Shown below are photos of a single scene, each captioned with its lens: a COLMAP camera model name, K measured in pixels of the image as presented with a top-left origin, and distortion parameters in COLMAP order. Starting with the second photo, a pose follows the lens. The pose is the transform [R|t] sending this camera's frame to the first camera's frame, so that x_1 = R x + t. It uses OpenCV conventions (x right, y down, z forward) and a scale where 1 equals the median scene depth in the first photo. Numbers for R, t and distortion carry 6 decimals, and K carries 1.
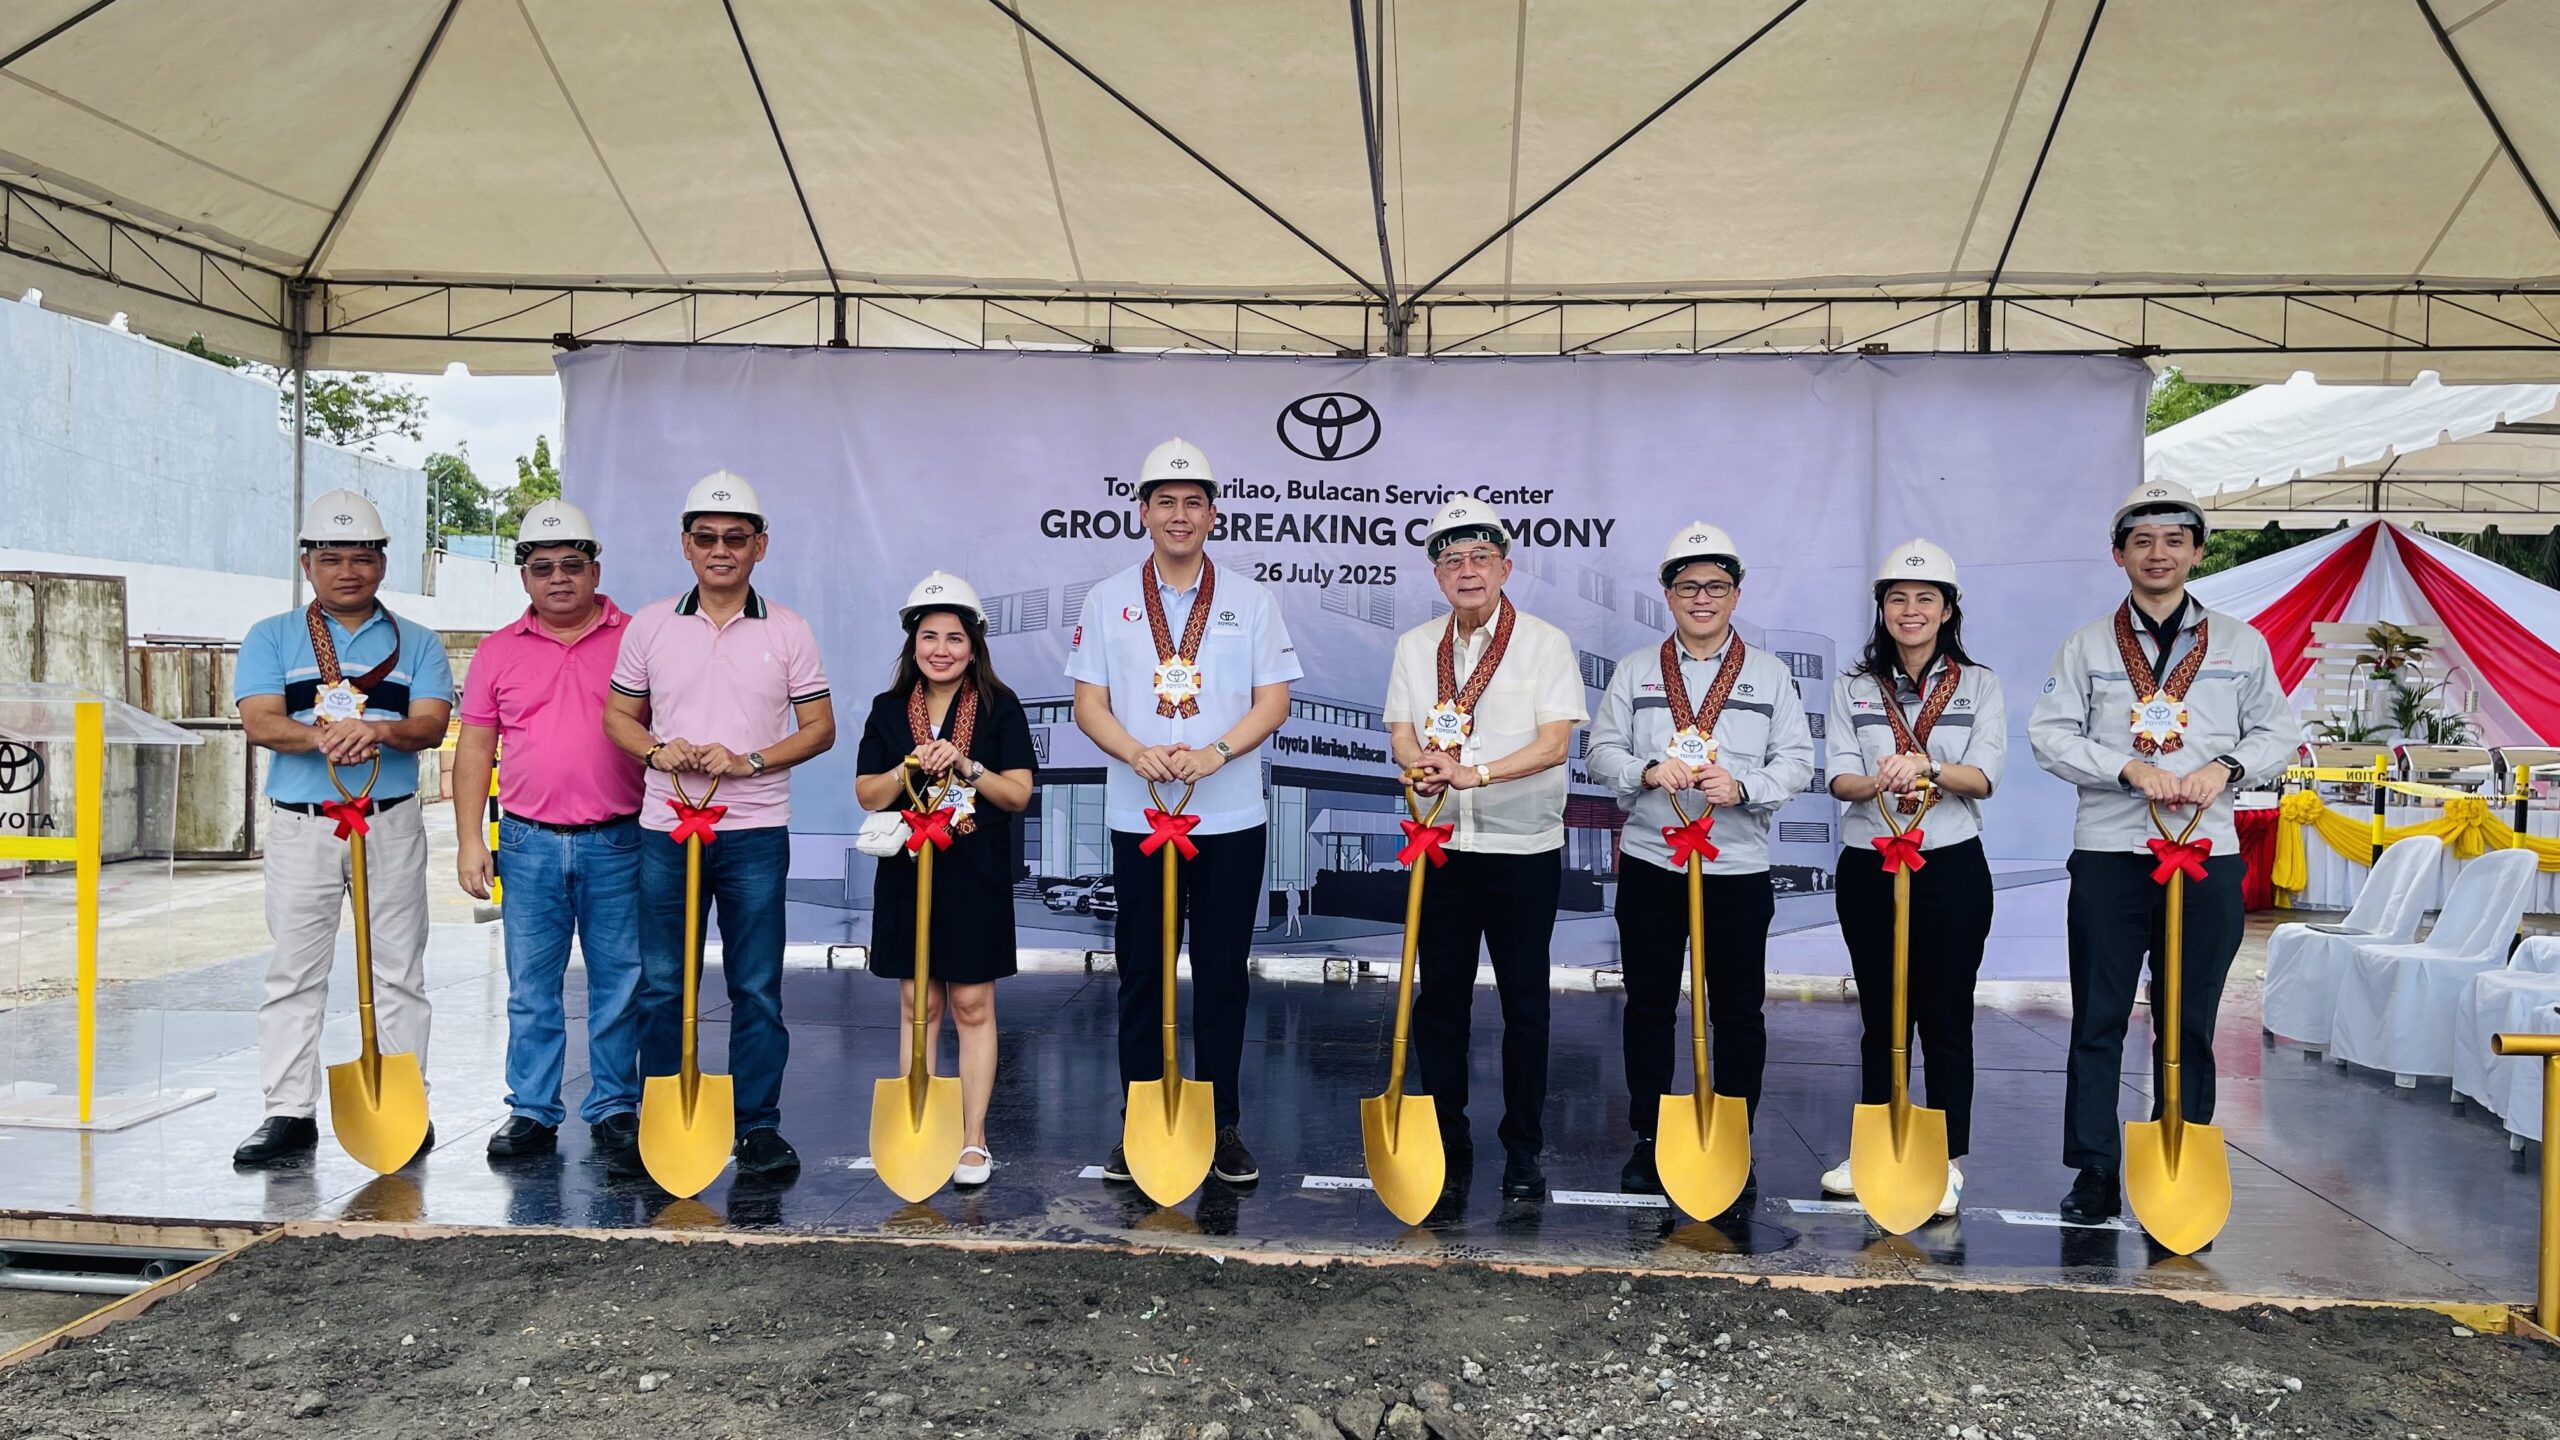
lens RADIAL K [[1921.8, 0, 1284.2], [0, 1921.8, 730.7], [0, 0, 1]] dist [0.080749, -0.110260]
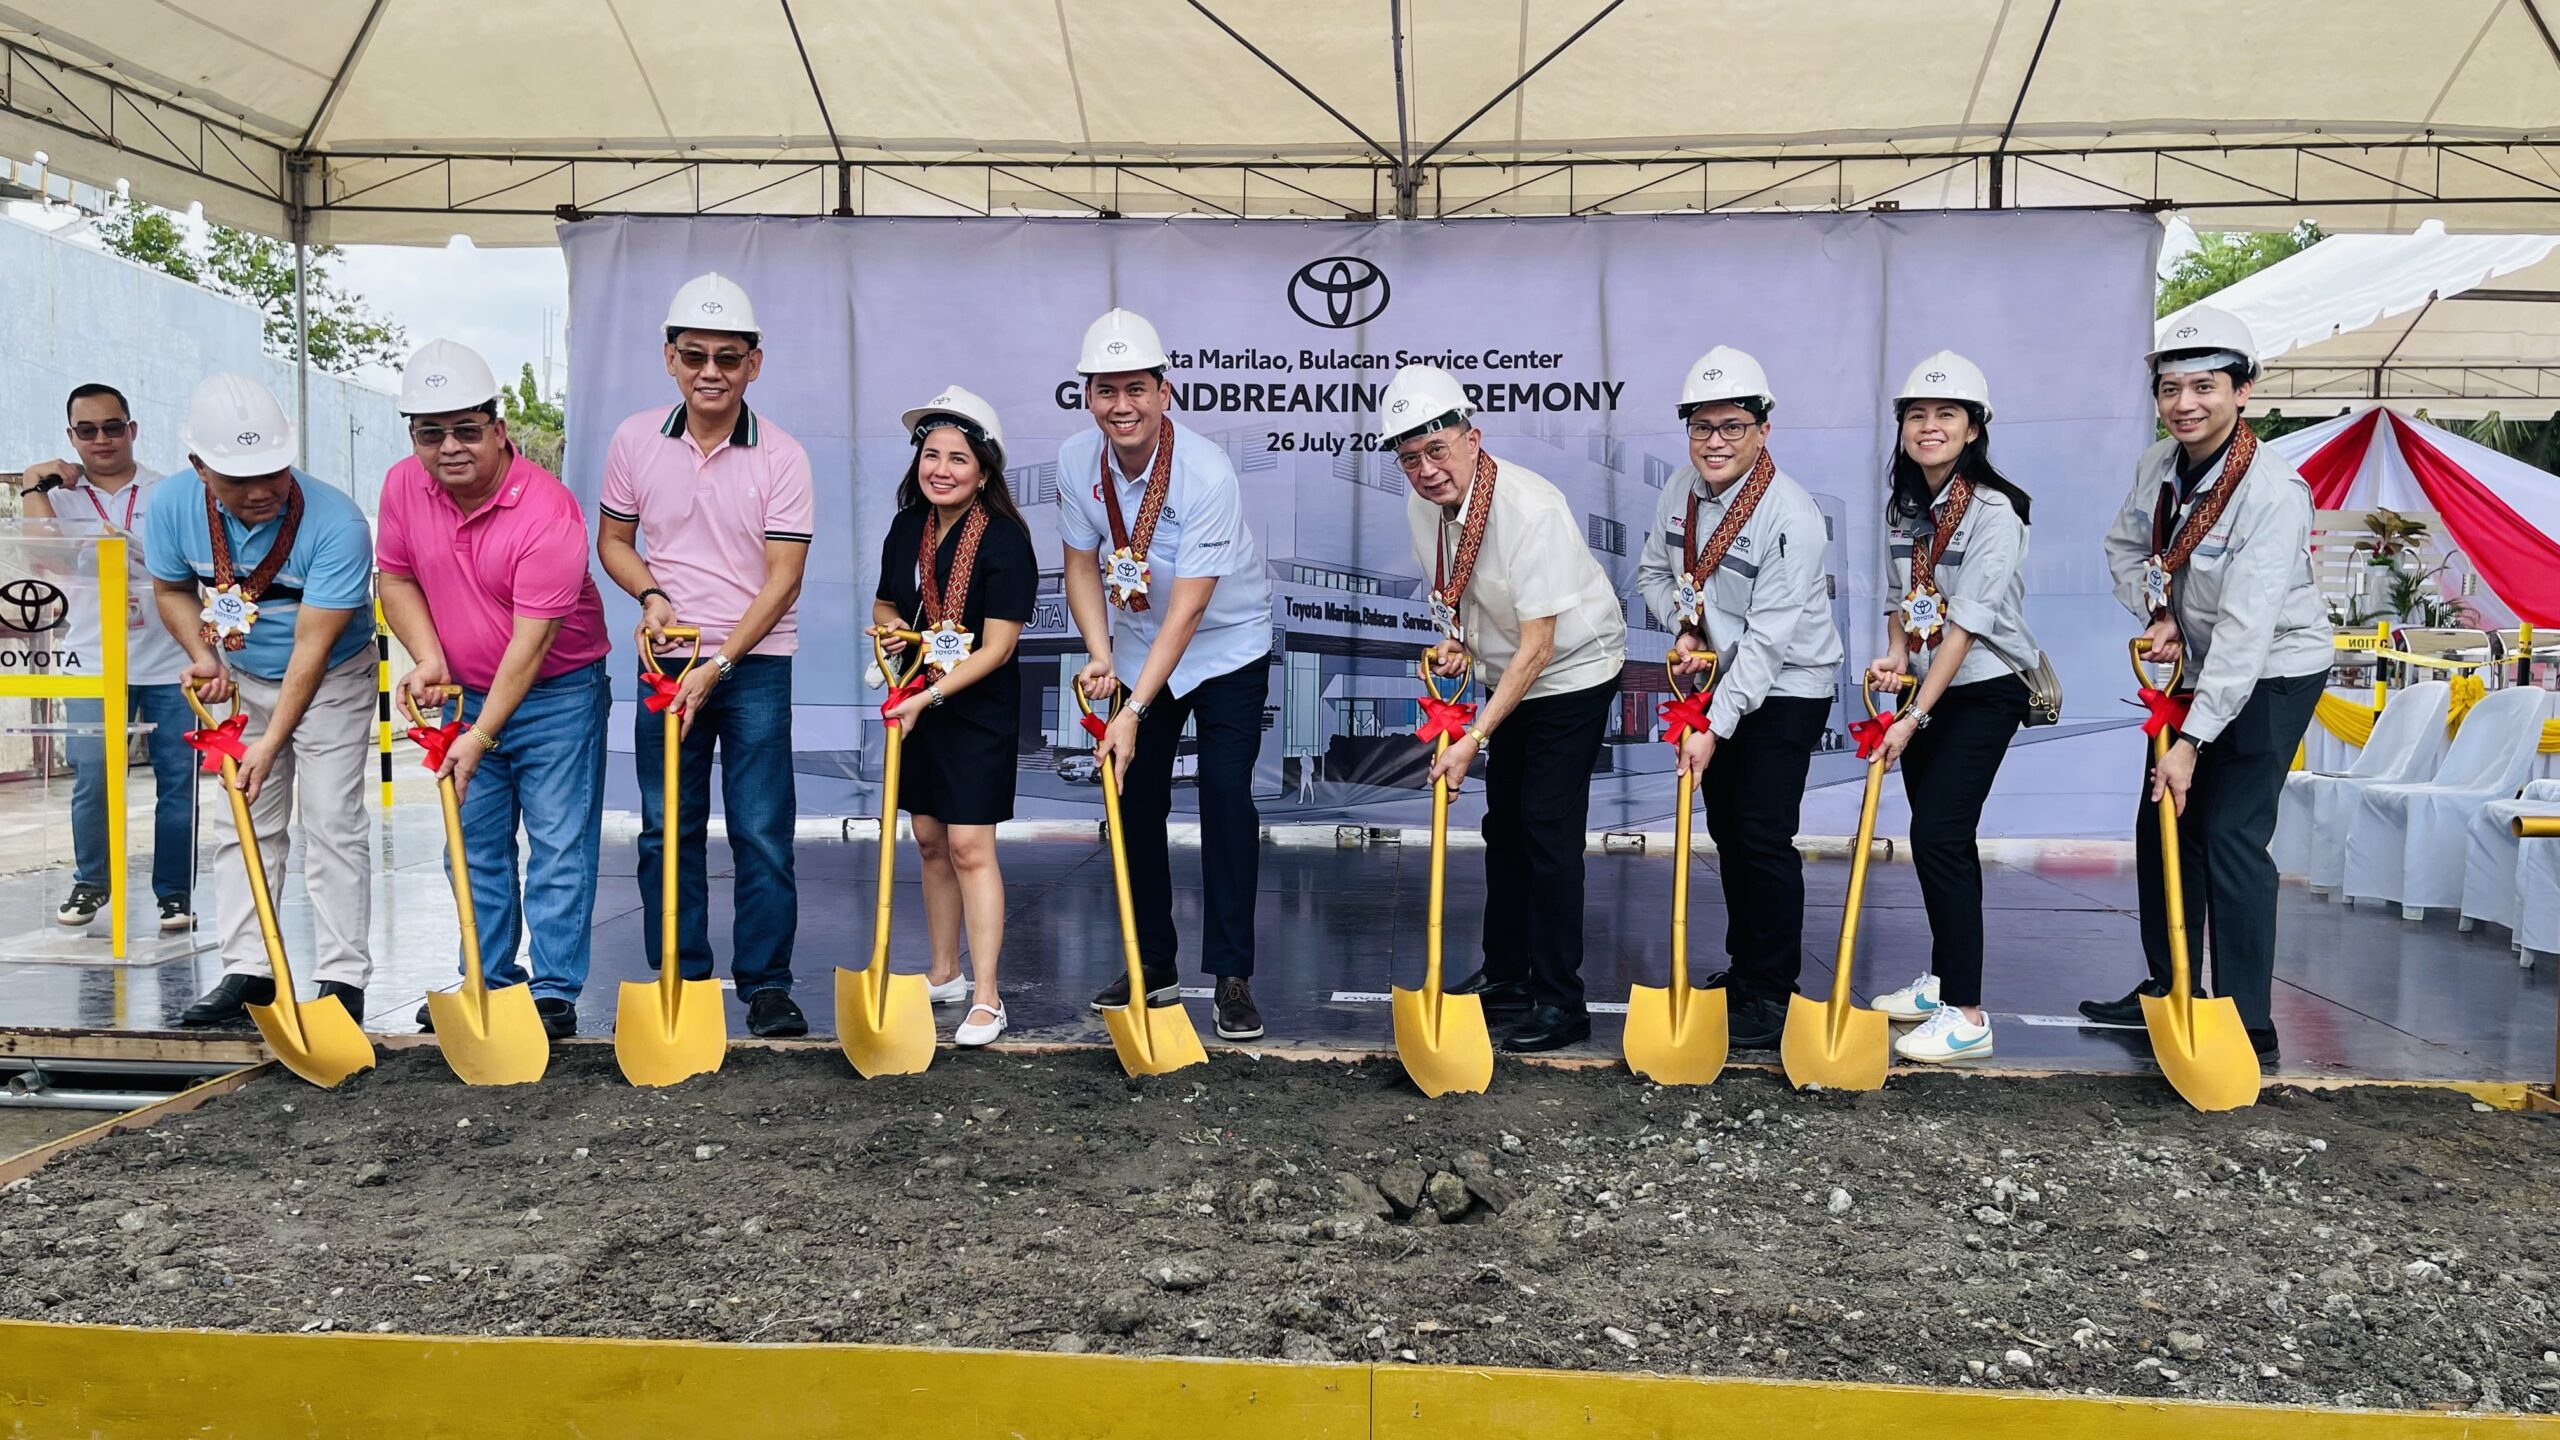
lens RADIAL K [[1923.0, 0, 1283.6], [0, 1923.0, 730.8], [0, 0, 1]] dist [0.077918, -0.107370]
pose [[0.999952, -0.008298, 0.005180, -0.016250], [0.008127, 0.999444, 0.032348, 0.049770], [-0.005446, -0.032304, 0.999463, -0.005033]]
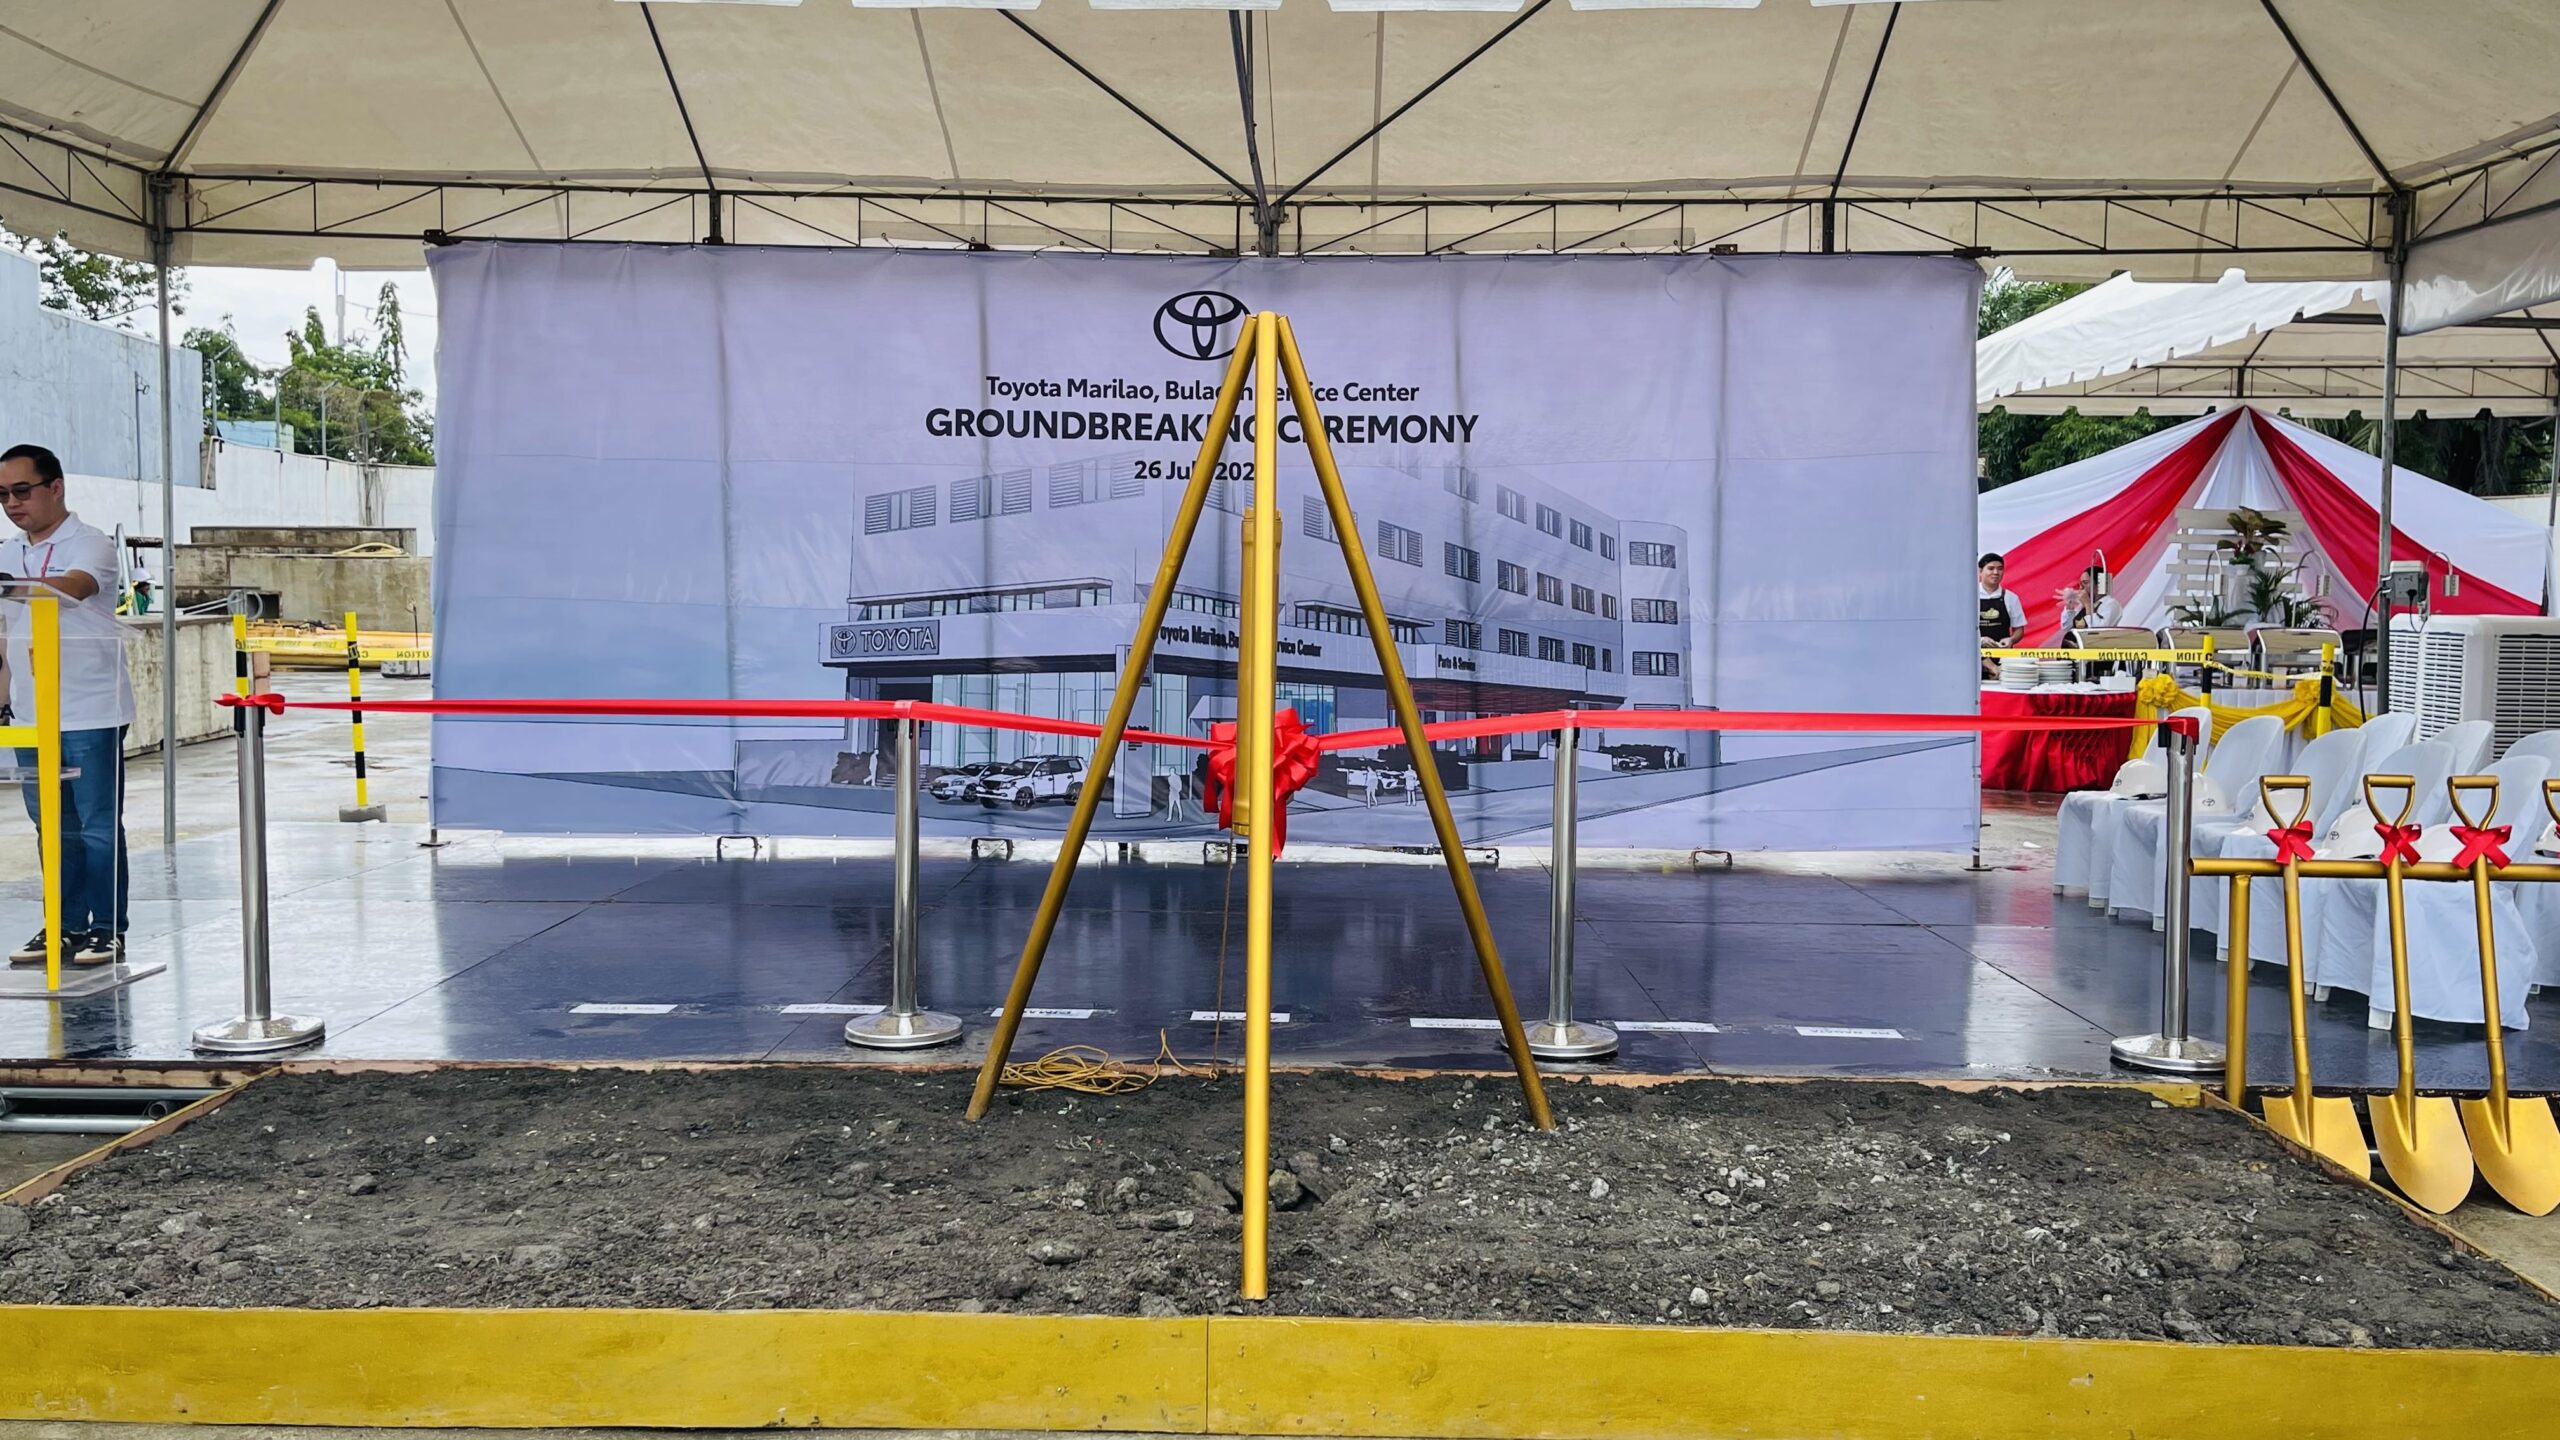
lens RADIAL K [[2103.5, 0, 1265.2], [0, 2103.5, 738.1], [0, 0, 1]] dist [0.075702, -0.097311]
pose [[0.998427, -0.011868, 0.054798, -0.010428], [0.009095, 0.998679, 0.050575, 0.007439], [-0.055326, -0.049997, 0.997216, -0.180317]]
